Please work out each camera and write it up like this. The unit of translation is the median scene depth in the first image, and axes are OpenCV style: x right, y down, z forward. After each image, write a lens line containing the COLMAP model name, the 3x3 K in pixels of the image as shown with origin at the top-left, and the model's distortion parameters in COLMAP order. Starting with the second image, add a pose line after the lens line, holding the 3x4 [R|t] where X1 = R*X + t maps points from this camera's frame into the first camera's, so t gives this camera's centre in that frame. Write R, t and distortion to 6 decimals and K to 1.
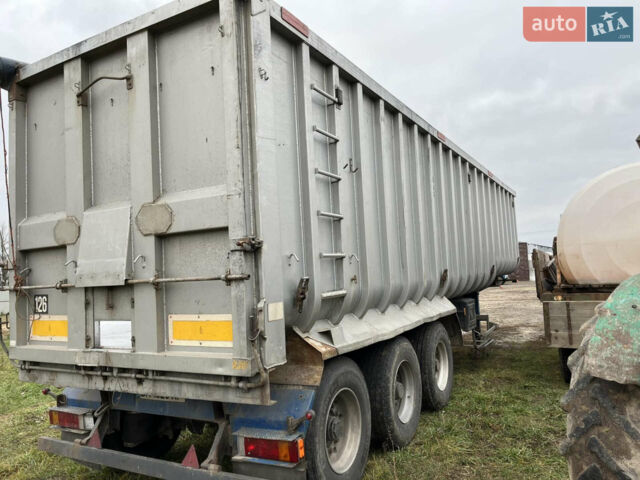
lens RADIAL K [[483.7, 0, 320.0], [0, 483.7, 240.0], [0, 0, 1]] dist [0.073163, -0.111799]
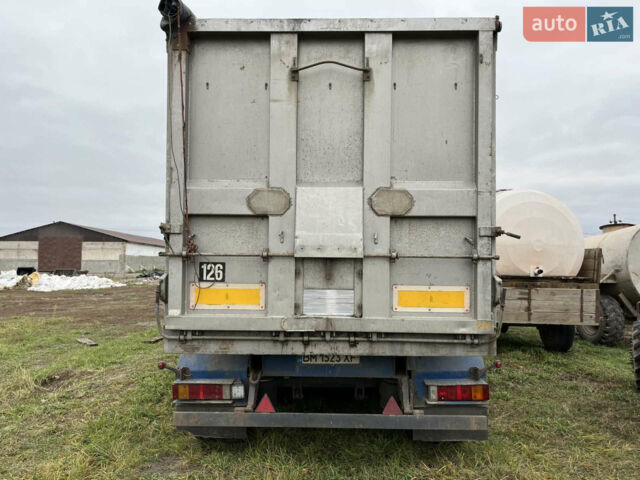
lens RADIAL K [[483.7, 0, 320.0], [0, 483.7, 240.0], [0, 0, 1]] dist [0.073163, -0.111799]
pose [[0.882620, 0.071689, 0.464588, -0.940502], [-0.084551, 0.996395, 0.006880, 0.048729], [-0.462420, -0.045354, 0.885500, 0.056948]]
